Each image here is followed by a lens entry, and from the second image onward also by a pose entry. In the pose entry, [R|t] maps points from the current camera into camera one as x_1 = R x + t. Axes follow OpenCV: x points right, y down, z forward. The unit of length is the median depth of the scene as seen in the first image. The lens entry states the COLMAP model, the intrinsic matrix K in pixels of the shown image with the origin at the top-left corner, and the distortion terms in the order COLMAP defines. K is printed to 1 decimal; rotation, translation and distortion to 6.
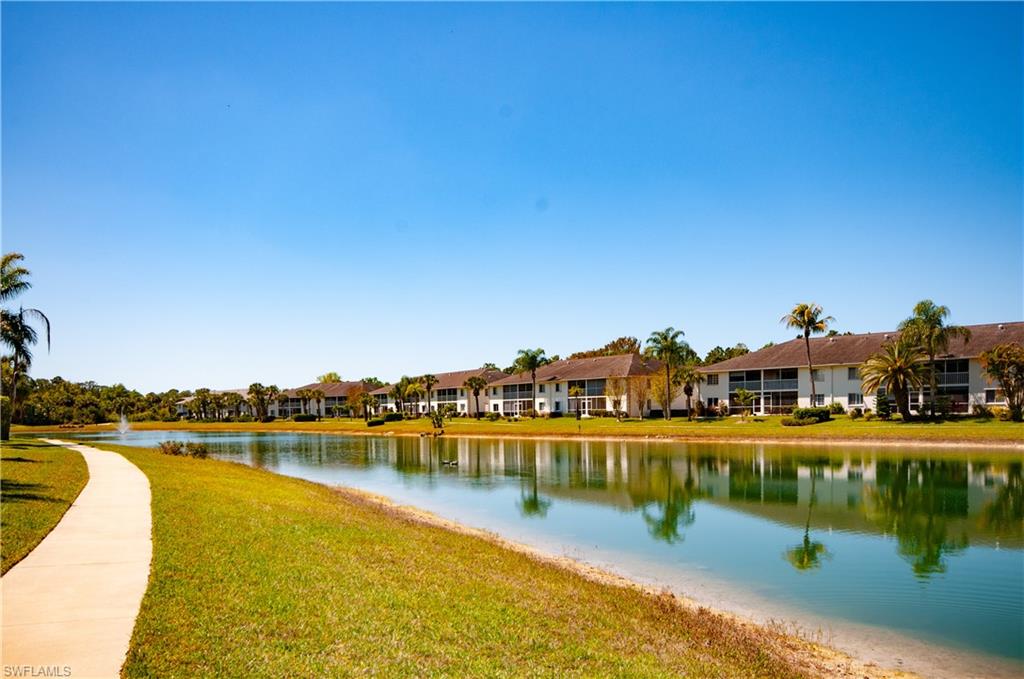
lens RADIAL K [[897.8, 0, 512.0], [0, 897.8, 339.5], [0, 0, 1]] dist [0.013701, 0.009499]
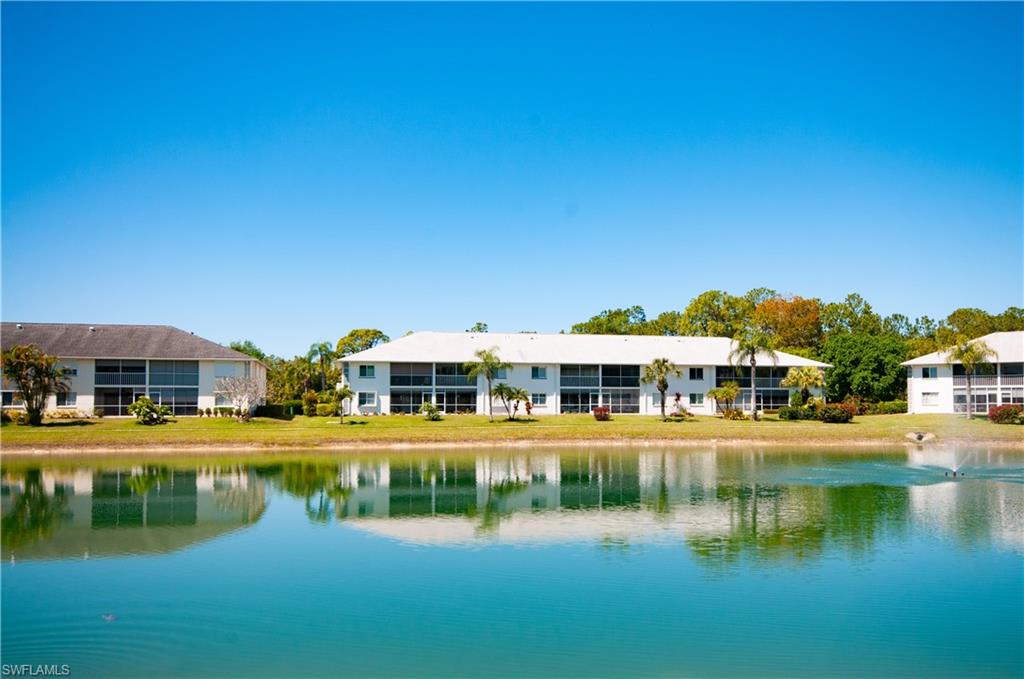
lens RADIAL K [[897.8, 0, 512.0], [0, 897.8, 339.5], [0, 0, 1]] dist [0.013701, 0.009499]
pose [[0.396059, 0.082077, 0.914549, -0.331487], [-0.076740, 0.995471, -0.056107, 0.036636], [-0.915013, -0.047961, 0.400564, 0.395021]]
